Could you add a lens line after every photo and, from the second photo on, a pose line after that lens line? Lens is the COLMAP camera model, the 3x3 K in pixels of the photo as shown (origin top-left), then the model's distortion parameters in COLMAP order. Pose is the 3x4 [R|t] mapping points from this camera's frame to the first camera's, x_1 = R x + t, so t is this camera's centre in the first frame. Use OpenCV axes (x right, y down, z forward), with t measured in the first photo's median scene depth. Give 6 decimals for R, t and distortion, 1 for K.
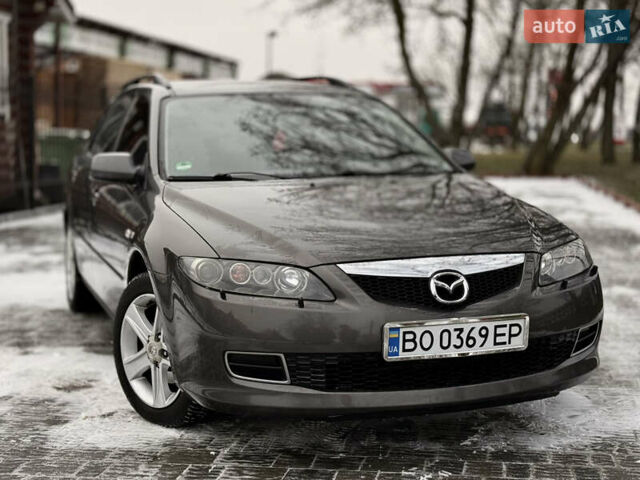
lens RADIAL K [[1153.2, 0, 301.2], [0, 1153.2, 241.4], [0, 0, 1]] dist [0.168207, -0.035486]
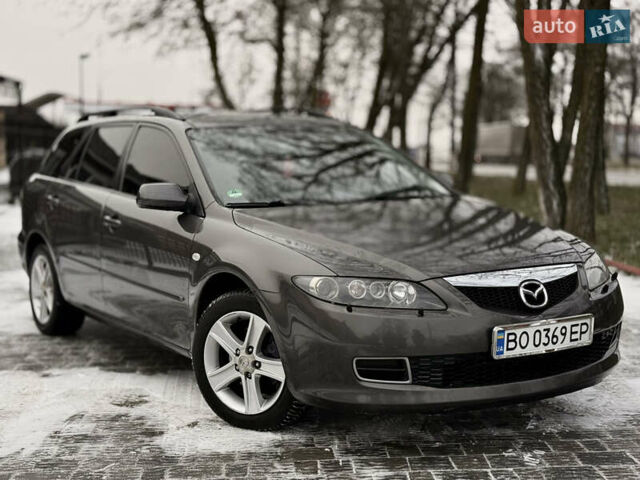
lens RADIAL K [[1132.2, 0, 320.0], [0, 1132.2, 240.0], [0, 0, 1]] dist [0.198346, -0.287324]
pose [[0.971329, -0.027534, 0.236140, -0.353656], [0.030843, 0.999471, -0.010327, -0.010388], [-0.235730, 0.017314, 0.971664, -0.080114]]
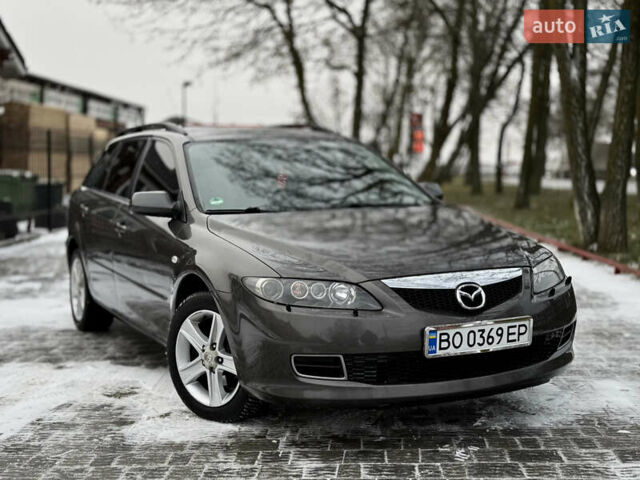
lens RADIAL K [[1028.6, 0, 320.0], [0, 1028.6, 240.0], [0, 0, 1]] dist [0.164861, -0.099426]
pose [[0.990997, -0.021089, 0.132213, -0.173470], [0.024344, 0.999438, -0.023051, 0.001067], [-0.131652, 0.026062, 0.990953, -0.069377]]
